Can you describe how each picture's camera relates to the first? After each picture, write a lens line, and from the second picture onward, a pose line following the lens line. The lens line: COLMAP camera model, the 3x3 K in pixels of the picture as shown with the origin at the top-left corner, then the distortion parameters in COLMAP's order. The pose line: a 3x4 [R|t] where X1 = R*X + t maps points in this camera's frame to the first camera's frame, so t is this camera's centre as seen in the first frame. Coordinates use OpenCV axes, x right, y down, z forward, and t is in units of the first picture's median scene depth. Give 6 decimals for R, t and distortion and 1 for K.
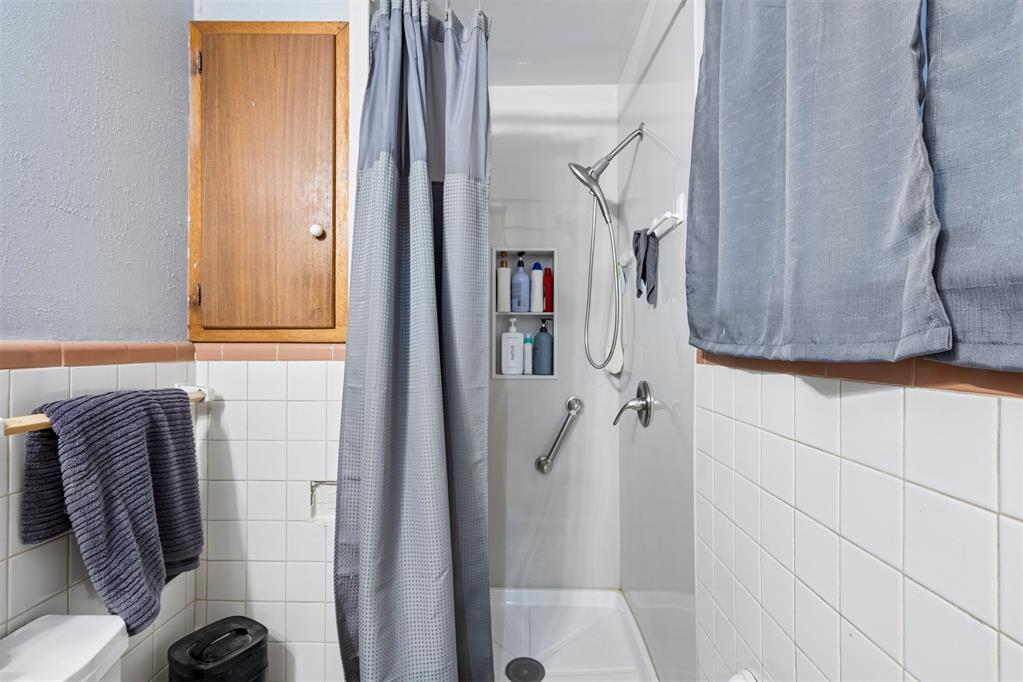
lens RADIAL K [[452.0, 0, 511.5], [0, 452.0, 341.0], [0, 0, 1]] dist [0.000351, 0.000231]
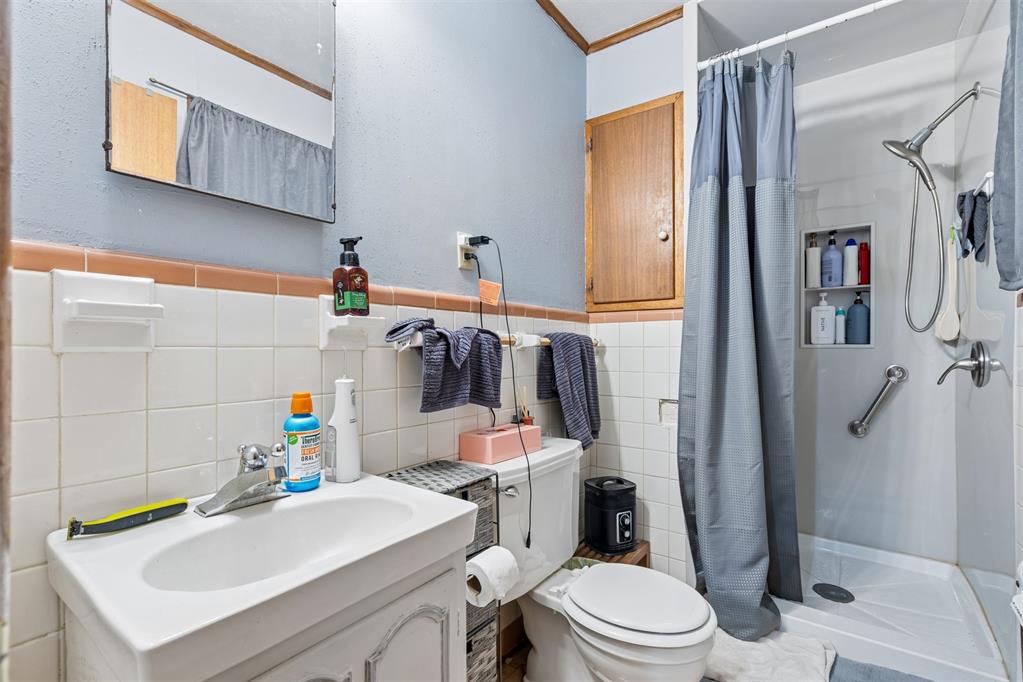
lens RADIAL K [[463.3, 0, 513.0], [0, 463.3, 347.8], [0, 0, 1]] dist [0.000628, 0.000310]
pose [[0.818393, -0.001603, -0.574656, 0.051459], [0.001760, 0.999998, -0.000283, 0.127655], [0.574656, -0.000780, 0.818395, -0.540754]]
